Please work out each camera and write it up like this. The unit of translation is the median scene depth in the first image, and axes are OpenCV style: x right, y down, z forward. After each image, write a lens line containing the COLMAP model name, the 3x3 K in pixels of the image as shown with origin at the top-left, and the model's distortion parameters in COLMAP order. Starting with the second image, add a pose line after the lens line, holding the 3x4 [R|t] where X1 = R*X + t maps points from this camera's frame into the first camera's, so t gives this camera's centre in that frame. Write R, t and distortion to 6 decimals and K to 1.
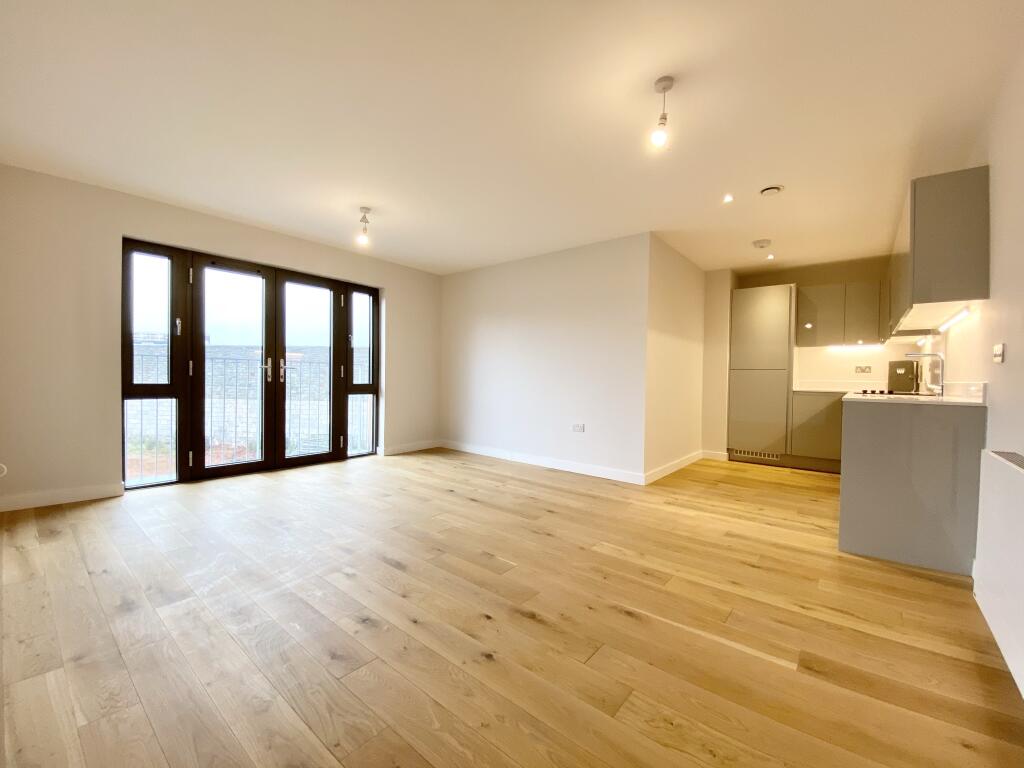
lens RADIAL K [[414.2, 0, 515.1], [0, 414.2, 384.8], [0, 0, 1]] dist [0.053887, -0.031894]
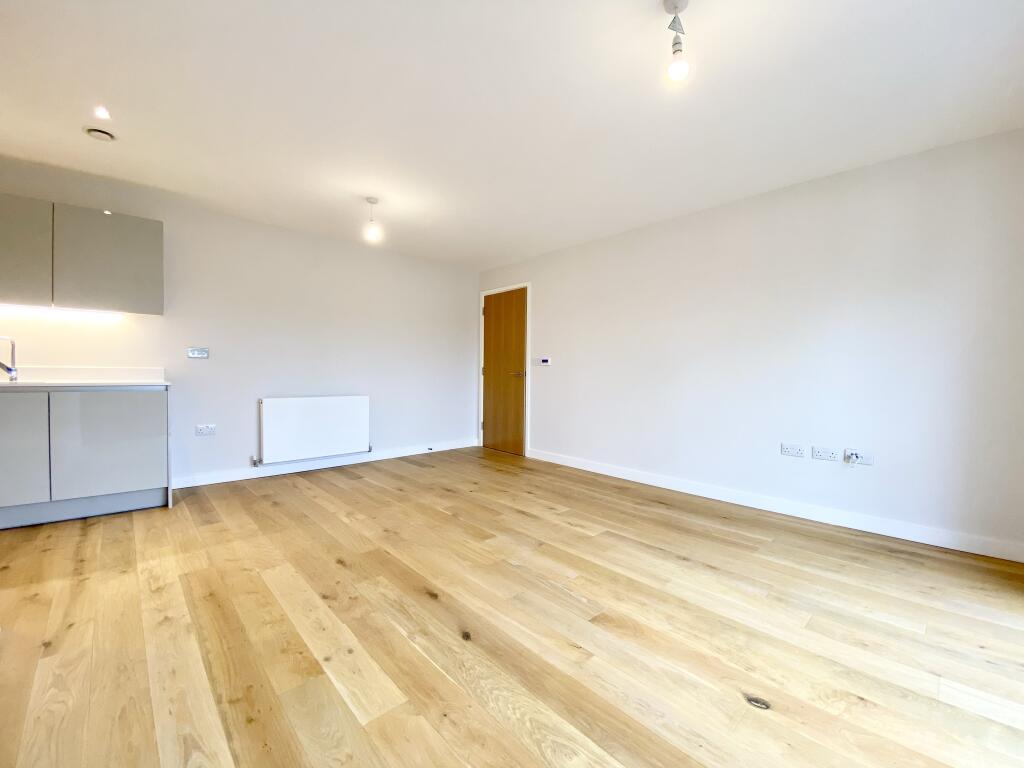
lens RADIAL K [[414.2, 0, 515.1], [0, 414.2, 384.8], [0, 0, 1]] dist [0.053887, -0.031894]
pose [[-0.990813, -0.034735, 0.130702, -0.246417], [-0.028813, 0.998483, 0.046930, -0.033829], [-0.132134, 0.042733, -0.990310, 1.382580]]
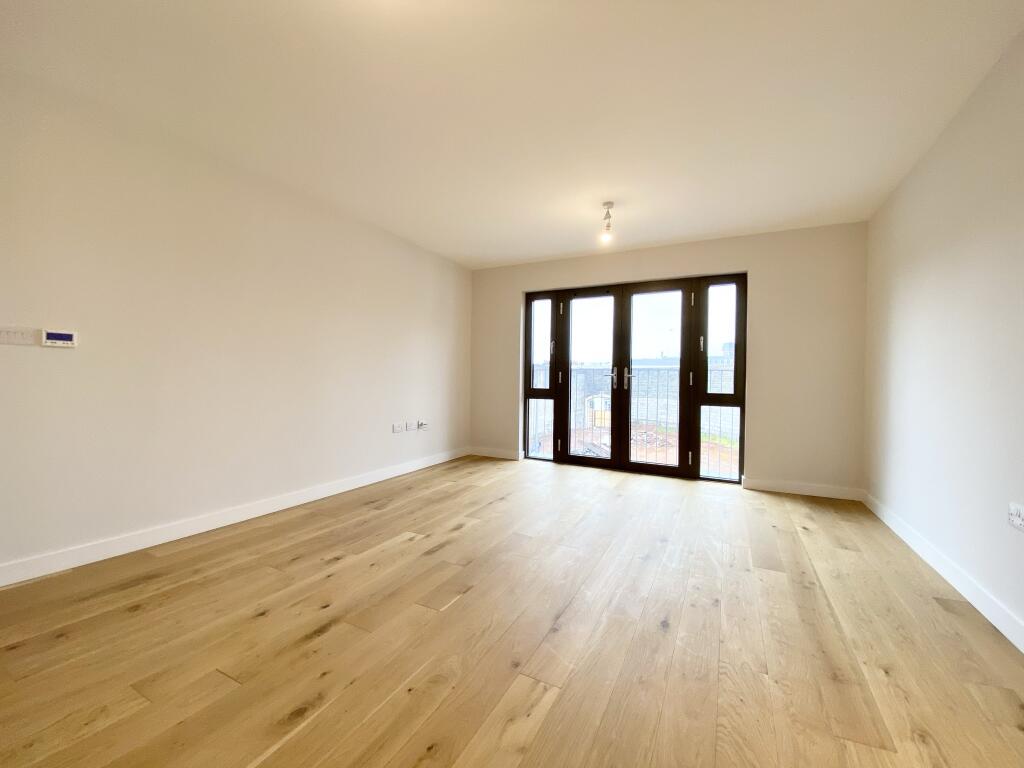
lens RADIAL K [[417.3, 0, 508.9], [0, 417.3, 388.7], [0, 0, 1]] dist [0.014976, -0.000244]
pose [[0.202666, 0.005971, -0.979230, 0.485671], [-0.028697, 0.999588, 0.000156, 0.000359], [0.978827, 0.028069, 0.202754, 0.565264]]
